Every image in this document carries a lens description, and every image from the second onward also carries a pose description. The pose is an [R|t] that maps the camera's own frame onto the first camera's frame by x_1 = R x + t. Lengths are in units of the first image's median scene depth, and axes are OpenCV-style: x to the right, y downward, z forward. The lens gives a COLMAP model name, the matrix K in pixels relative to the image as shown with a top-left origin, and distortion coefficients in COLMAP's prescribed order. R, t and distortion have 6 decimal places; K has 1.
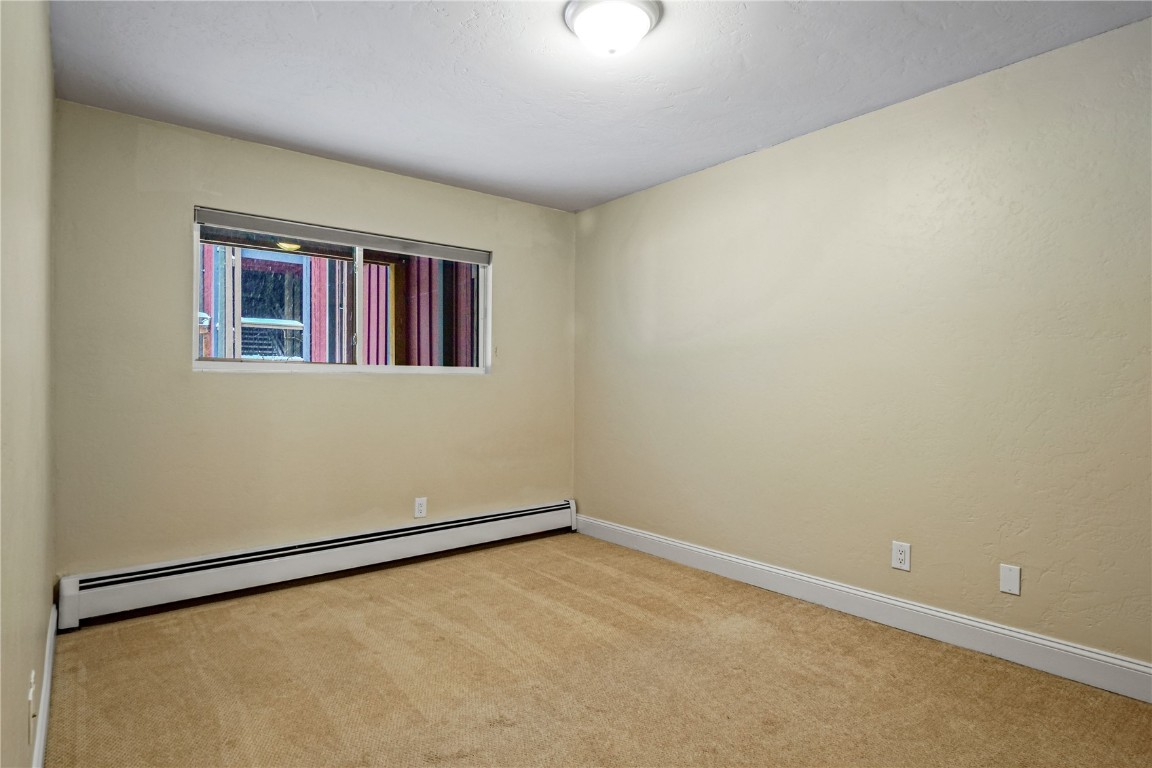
lens RADIAL K [[612.9, 0, 576.1], [0, 612.9, 371.0], [0, 0, 1]] dist [-0.005441, -0.000925]
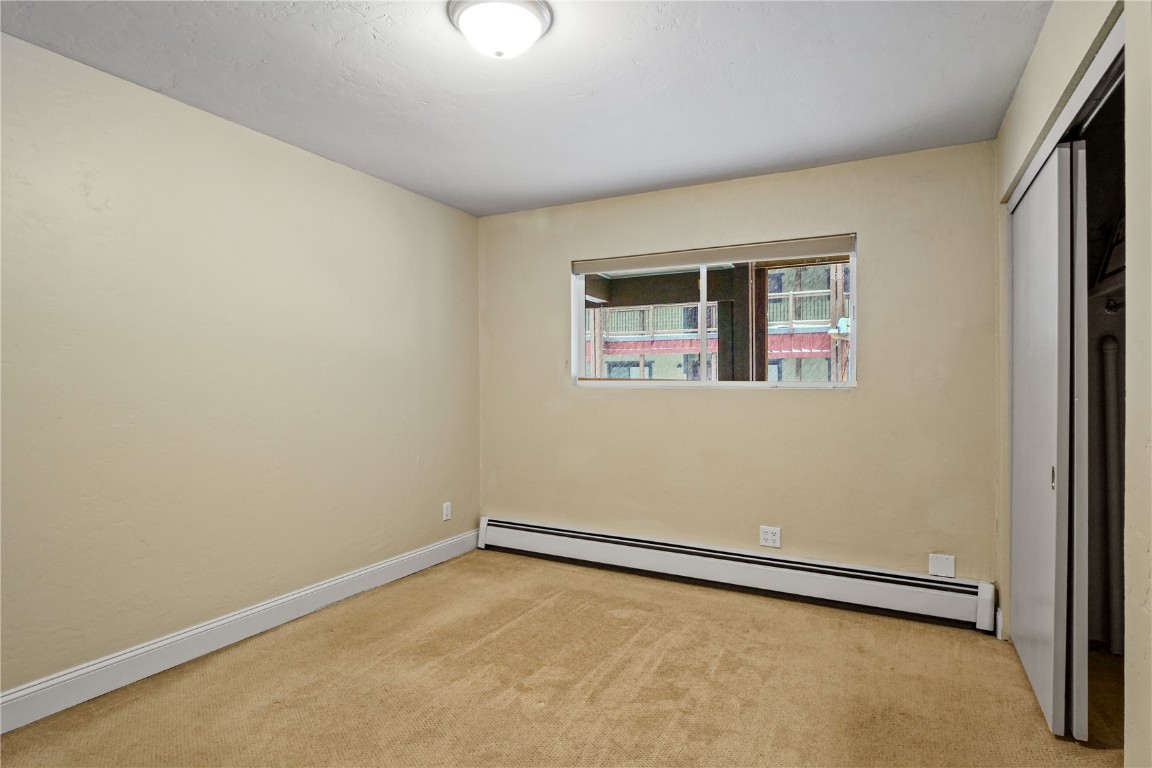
lens RADIAL K [[606.8, 0, 569.0], [0, 606.8, 388.1], [0, 0, 1]] dist [0.000013, -0.000924]
pose [[0.376156, -0.007132, -0.926529, 0.529498], [0.001982, 0.999974, -0.006893, 0.009780], [0.926554, 0.000757, 0.376160, 0.439091]]
